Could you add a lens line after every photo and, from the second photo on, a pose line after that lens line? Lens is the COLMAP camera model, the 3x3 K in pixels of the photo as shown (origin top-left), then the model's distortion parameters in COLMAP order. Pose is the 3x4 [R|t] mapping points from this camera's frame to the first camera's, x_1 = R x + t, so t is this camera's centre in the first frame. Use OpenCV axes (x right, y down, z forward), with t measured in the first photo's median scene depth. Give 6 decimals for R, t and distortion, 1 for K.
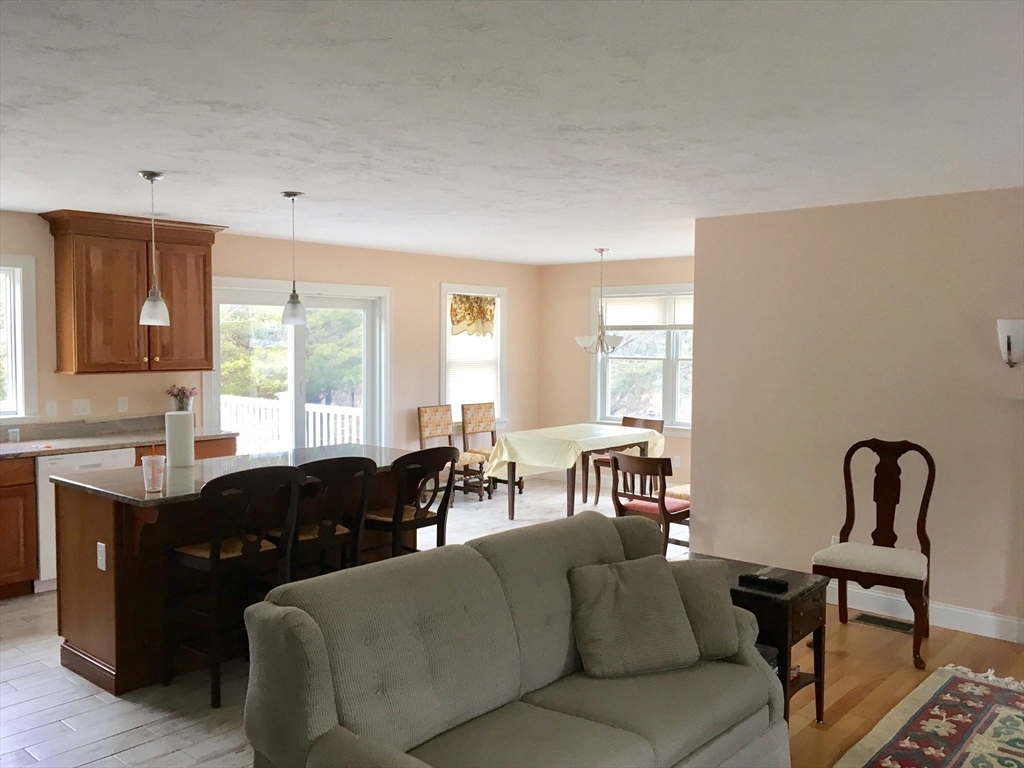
lens RADIAL K [[878.5, 0, 511.9], [0, 878.5, 384.4], [0, 0, 1]] dist [-0.008211, -0.010075]
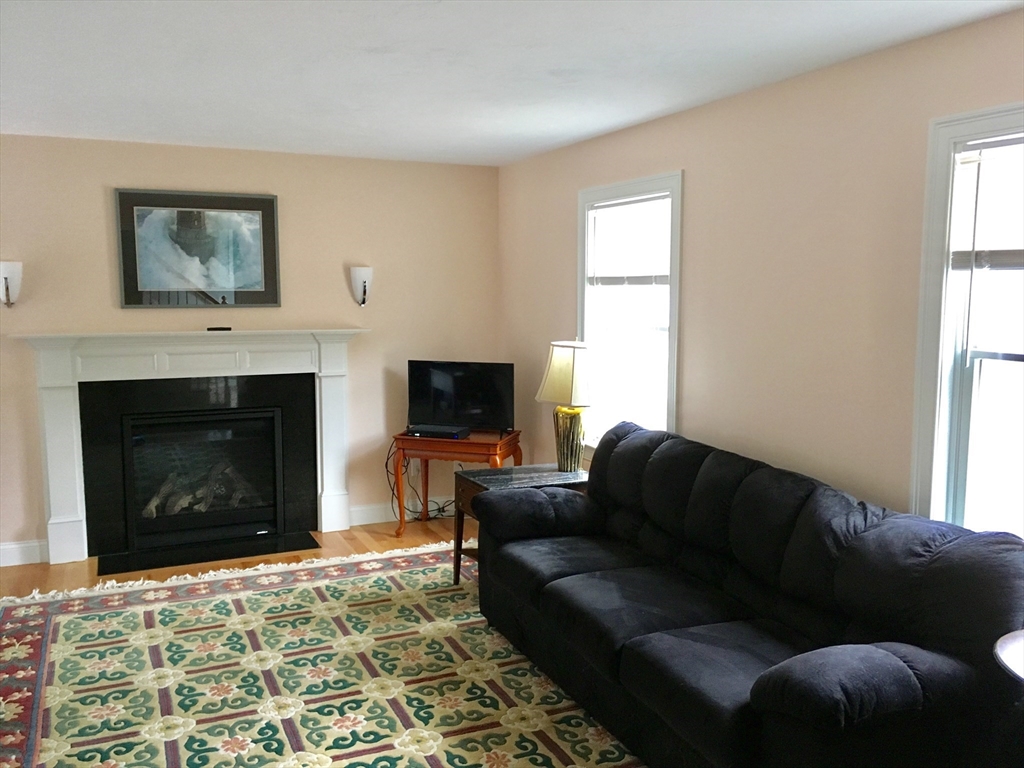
lens RADIAL K [[878.5, 0, 511.2], [0, 878.5, 383.7], [0, 0, 1]] dist [-0.008211, -0.010075]
pose [[0.410062, -0.107265, 0.905728, -0.177021], [0.048171, 0.994221, 0.095936, -0.002013], [-0.910785, 0.004290, 0.412859, 0.020202]]
